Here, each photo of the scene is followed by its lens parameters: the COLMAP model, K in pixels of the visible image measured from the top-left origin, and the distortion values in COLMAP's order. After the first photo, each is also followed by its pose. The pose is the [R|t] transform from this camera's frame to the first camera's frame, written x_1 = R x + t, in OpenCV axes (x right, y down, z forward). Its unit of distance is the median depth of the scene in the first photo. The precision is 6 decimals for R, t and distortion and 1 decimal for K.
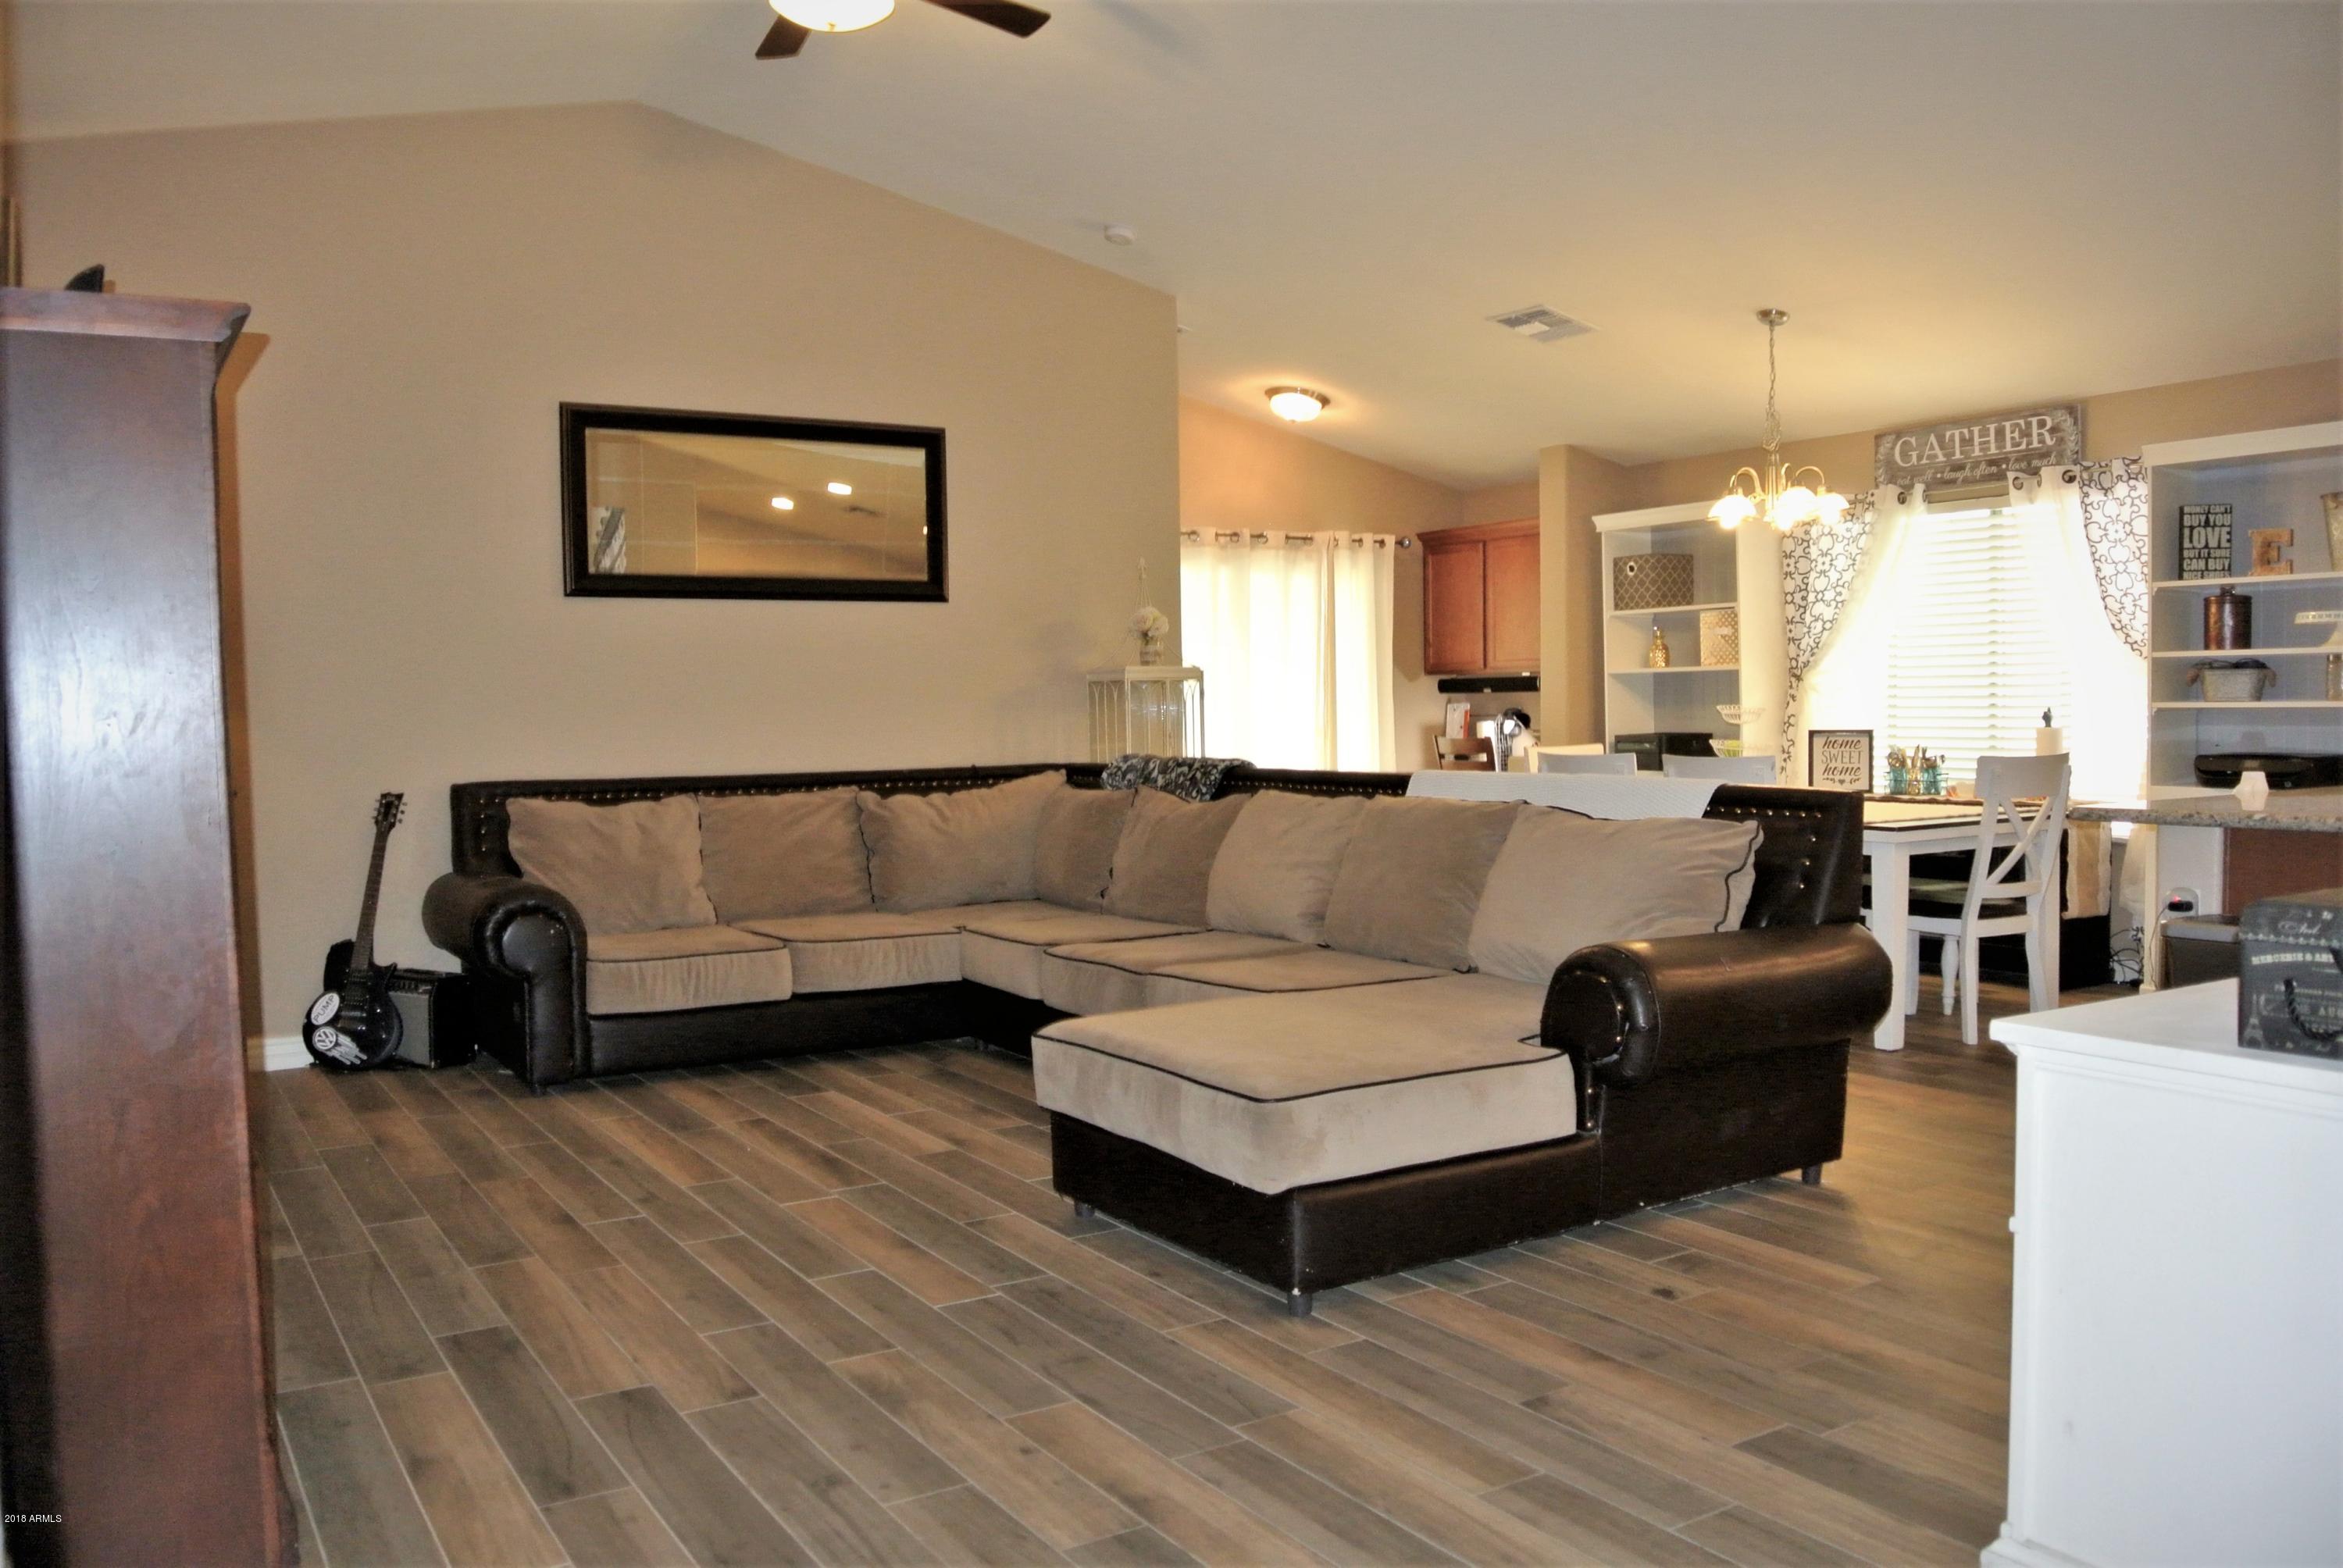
lens RADIAL K [[1844.1, 0, 1176.3], [0, 1844.1, 795.0], [0, 0, 1]] dist [-0.092113, 0.044102]
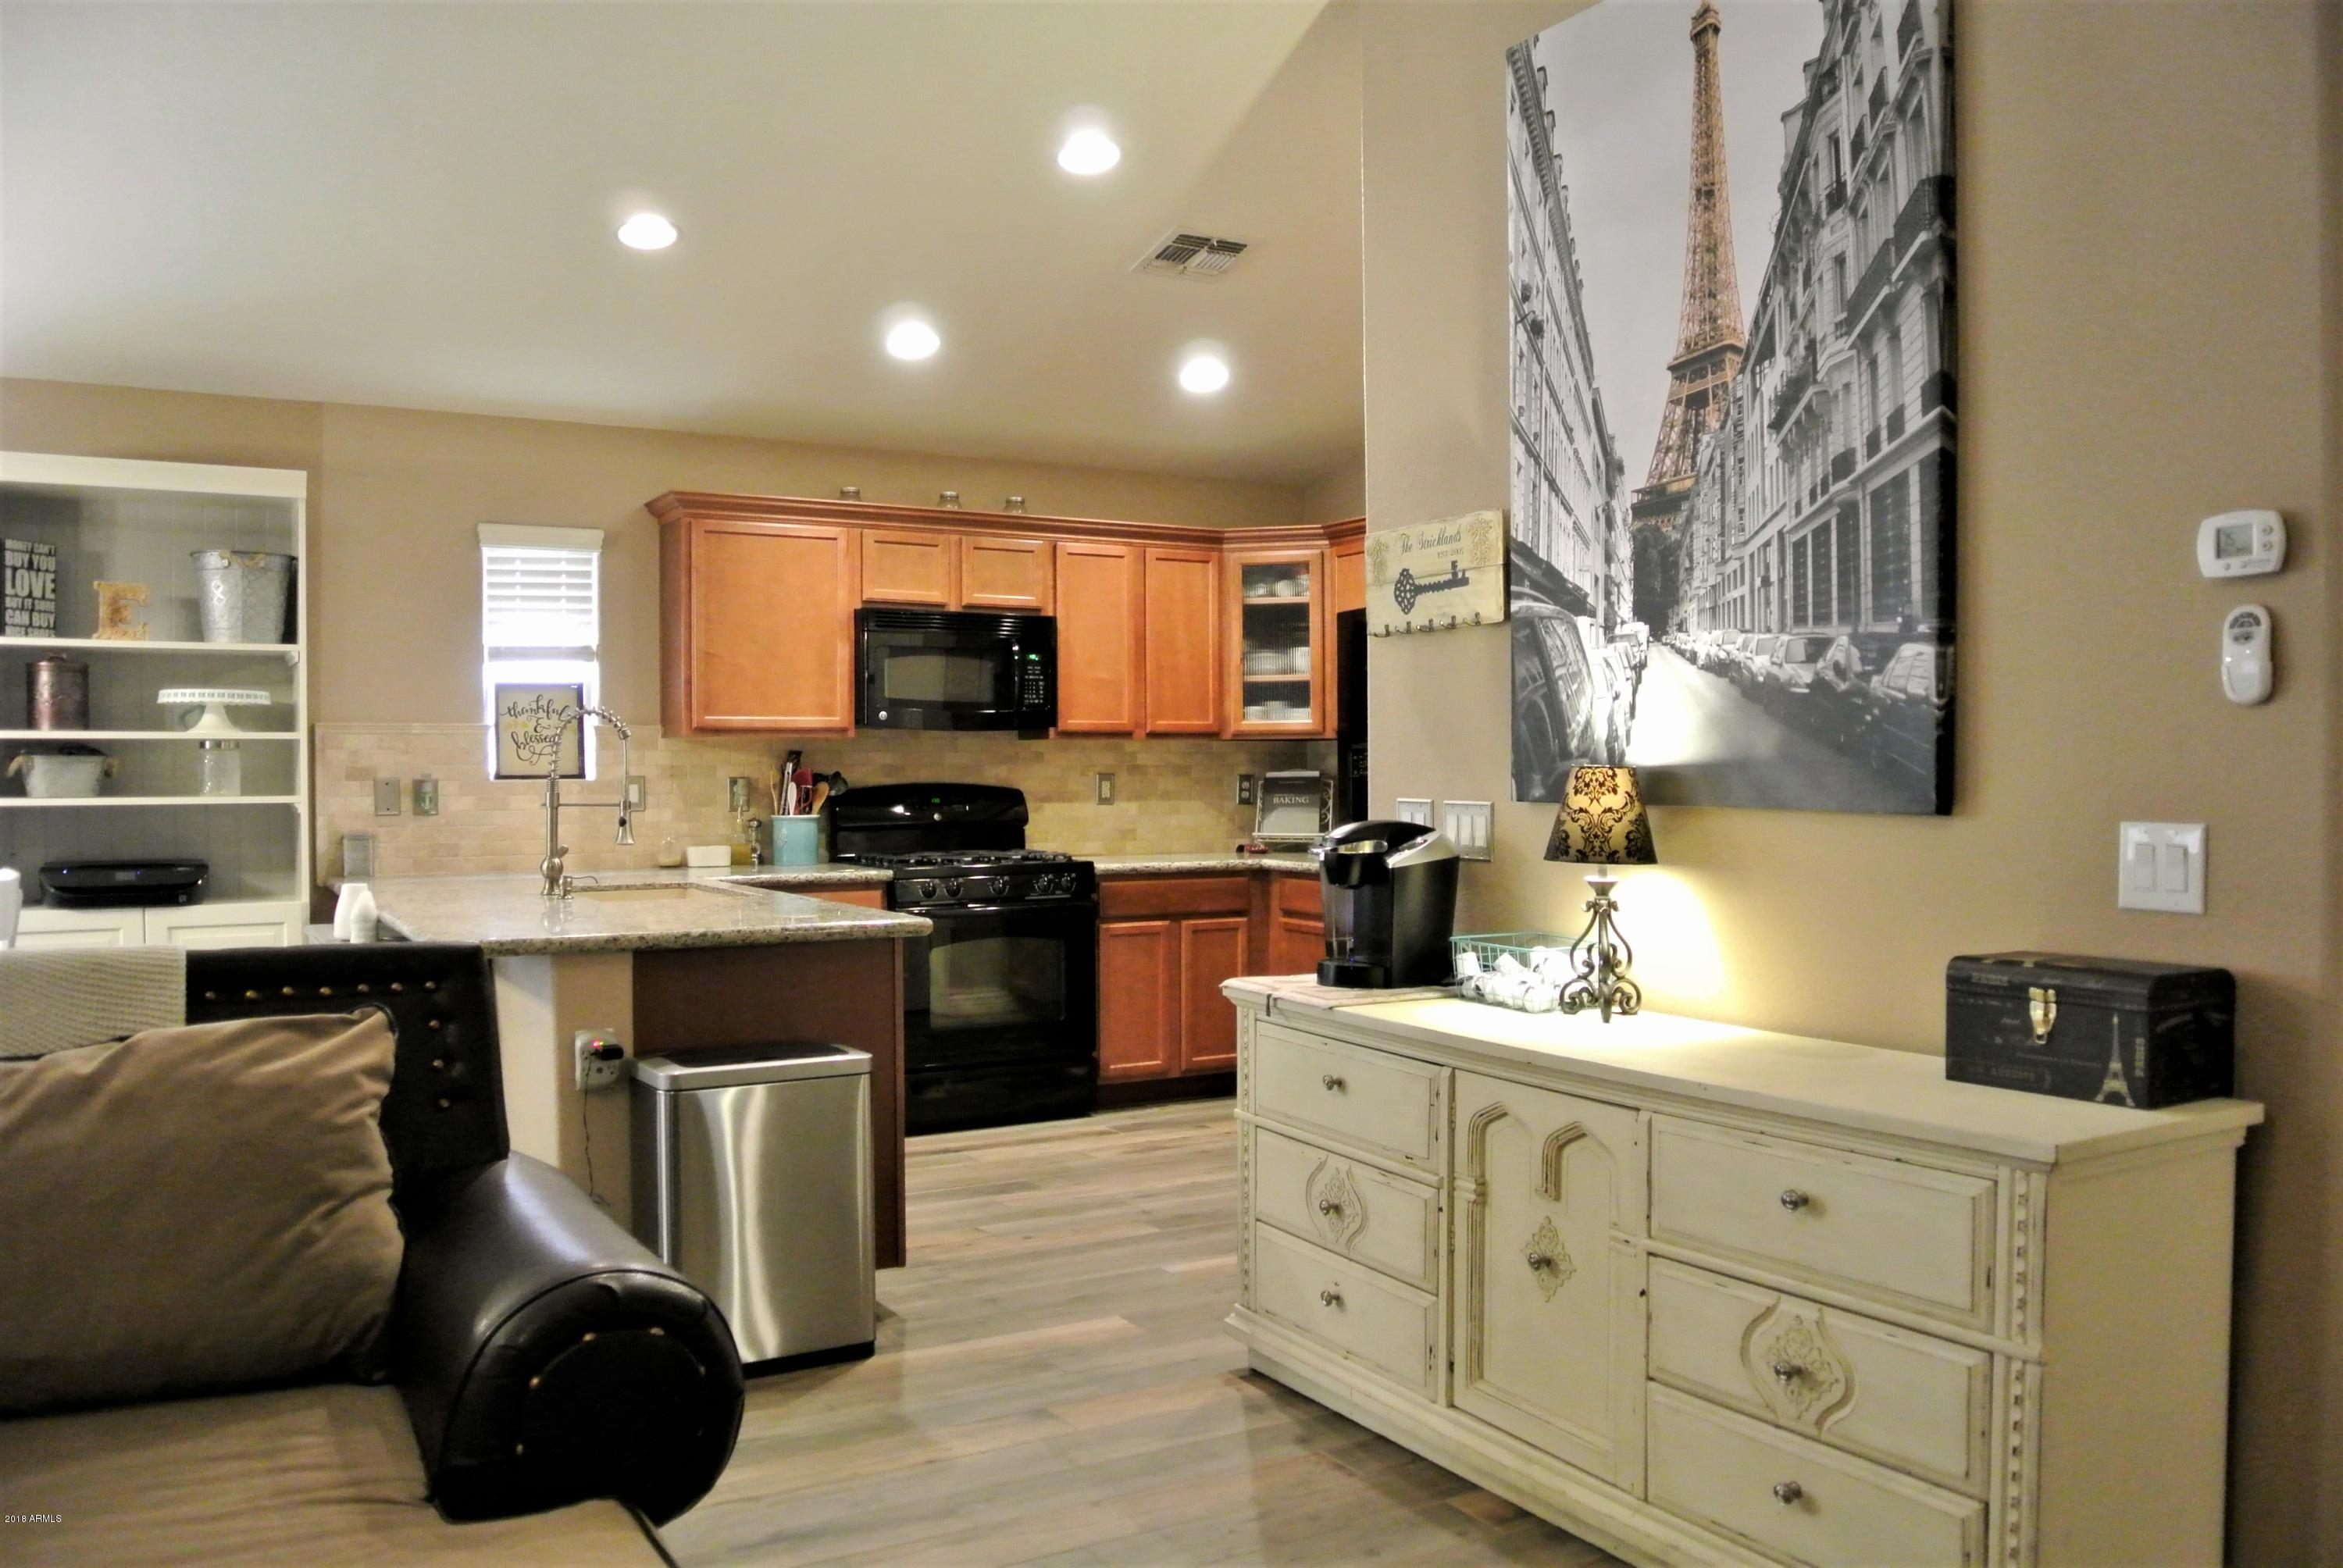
lens RADIAL K [[1808.8, 0, 1180.9], [0, 1808.8, 799.1], [0, 0, 1]] dist [-0.092920, 0.044869]
pose [[0.029132, -0.001375, 0.999575, -0.151401], [0.050520, 0.998723, -0.000098, -0.024231], [-0.998298, 0.050501, 0.029164, 0.455157]]
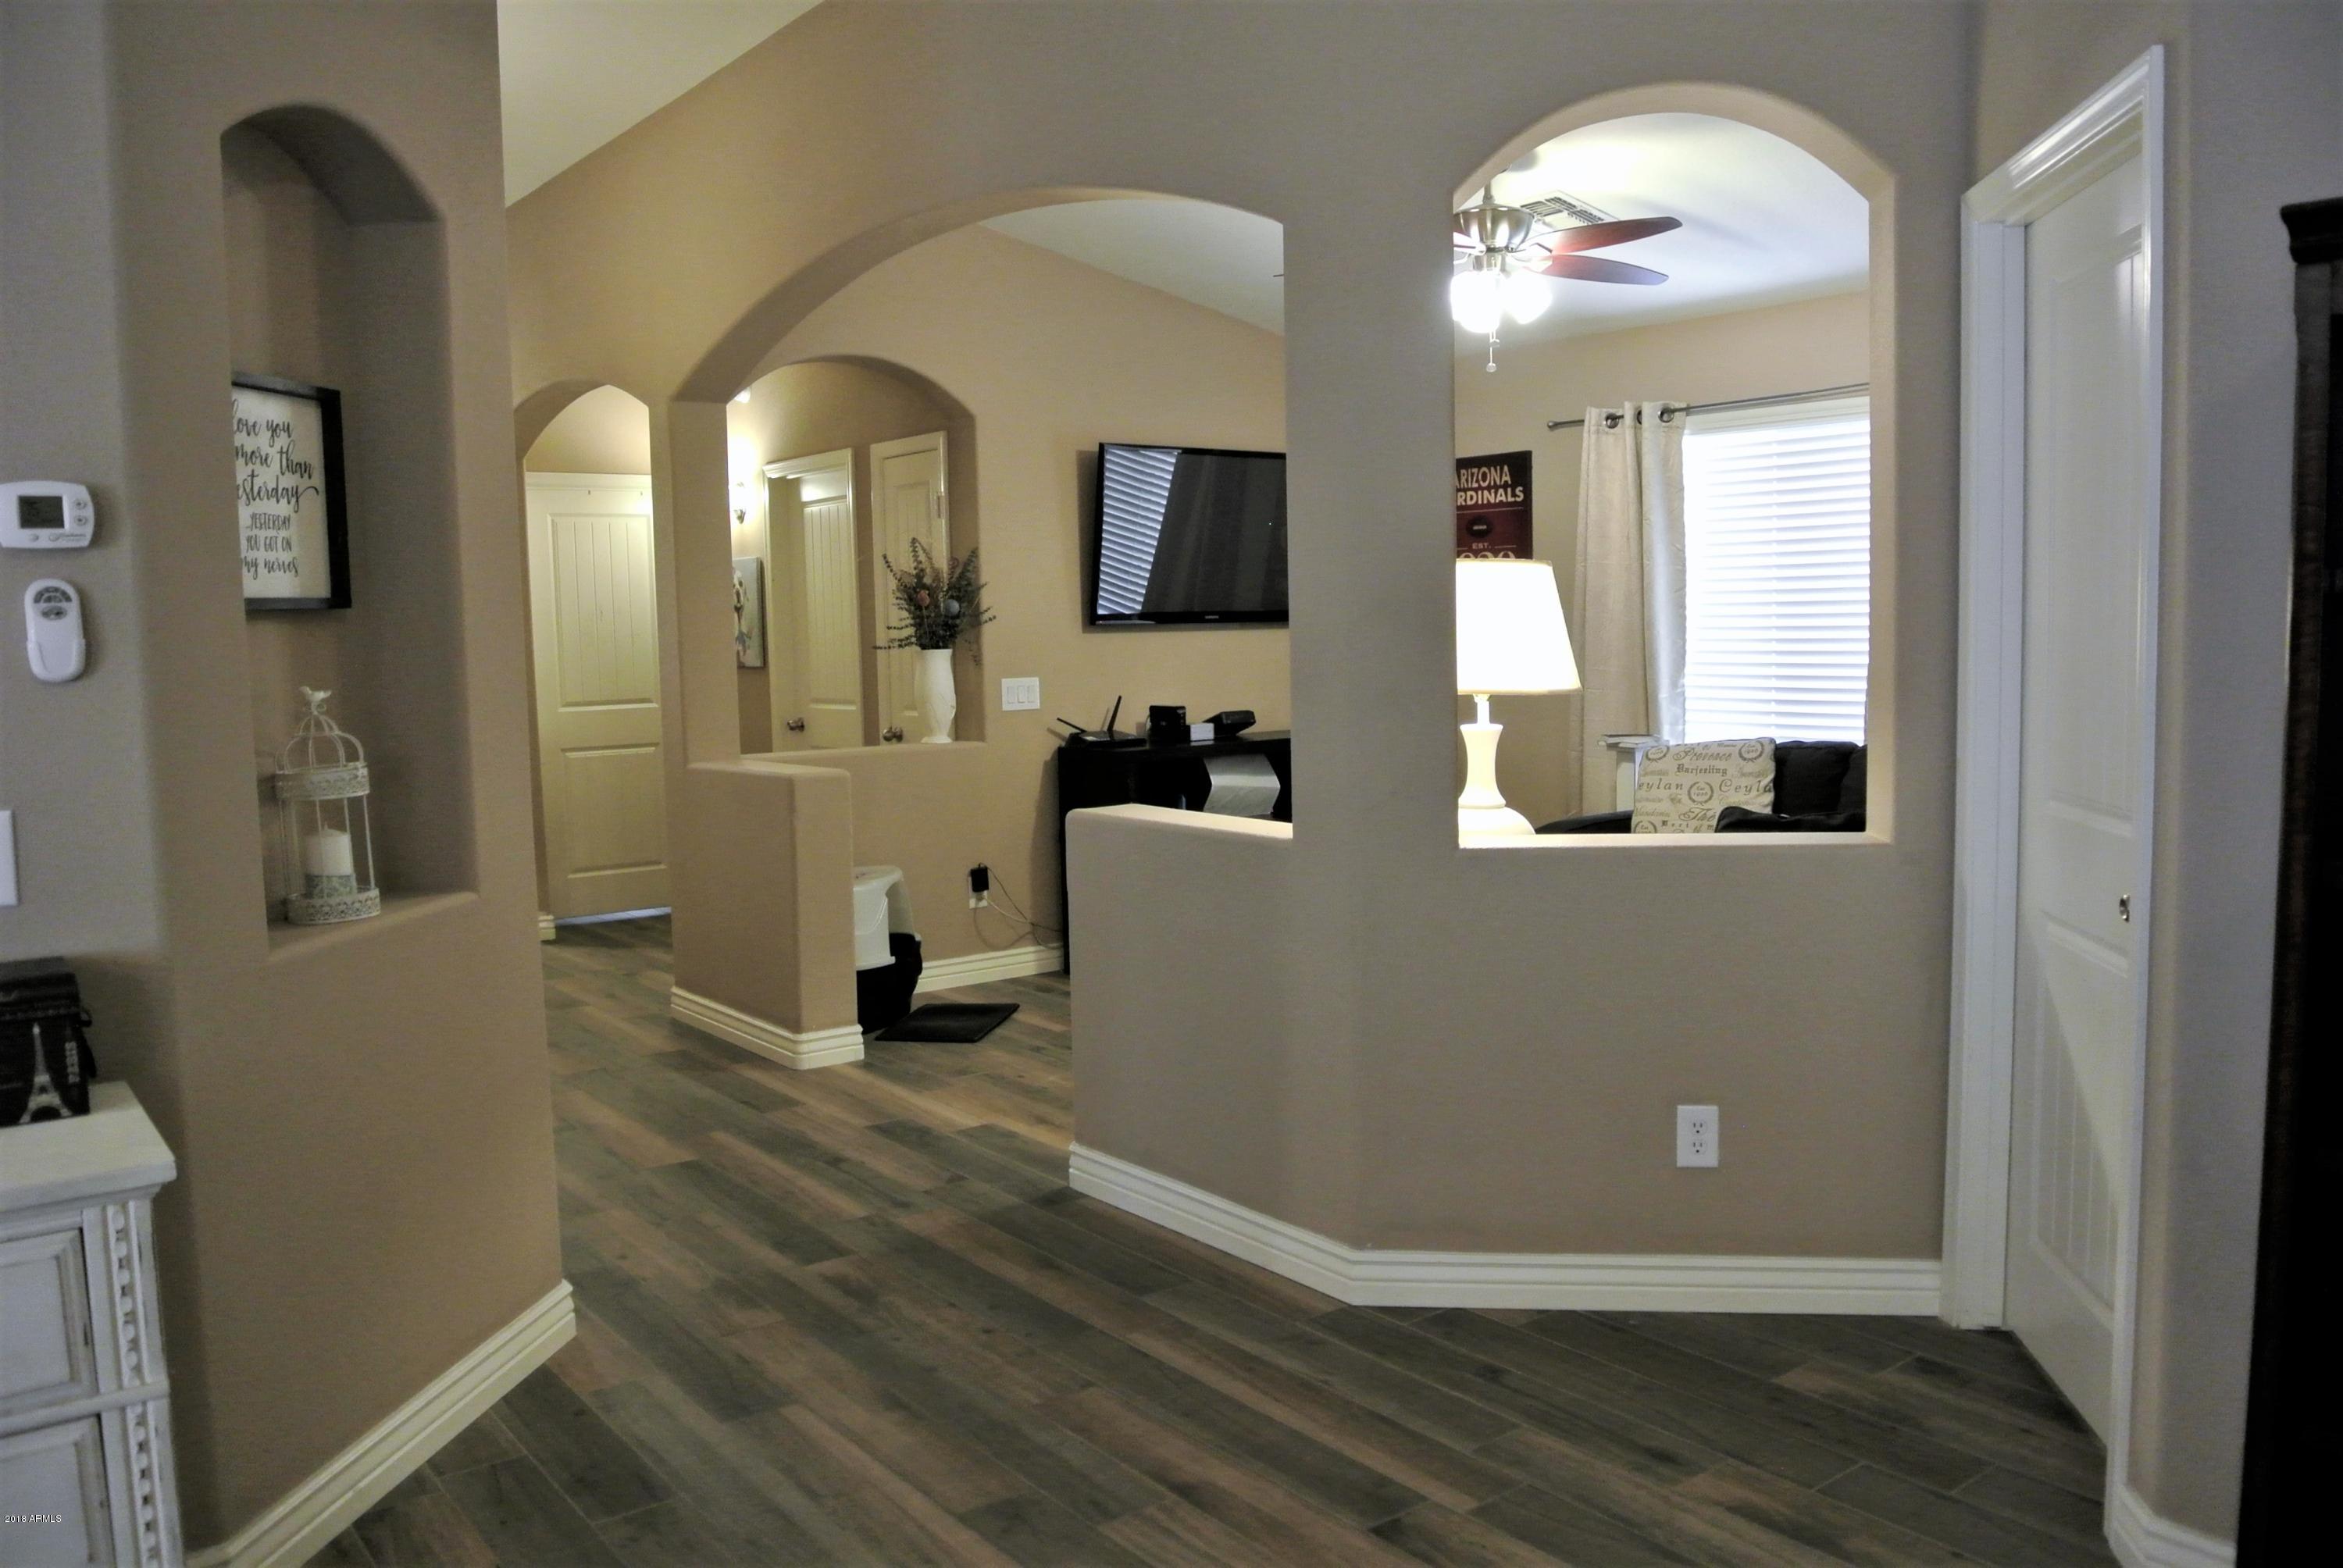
lens RADIAL K [[1808.8, 0, 1180.9], [0, 1808.8, 799.1], [0, 0, 1]] dist [-0.092920, 0.044869]
pose [[-0.994594, 0.044600, -0.093776, 0.007972], [0.030680, 0.988961, 0.144963, -0.050165], [0.099206, 0.141302, -0.984983, 0.597454]]
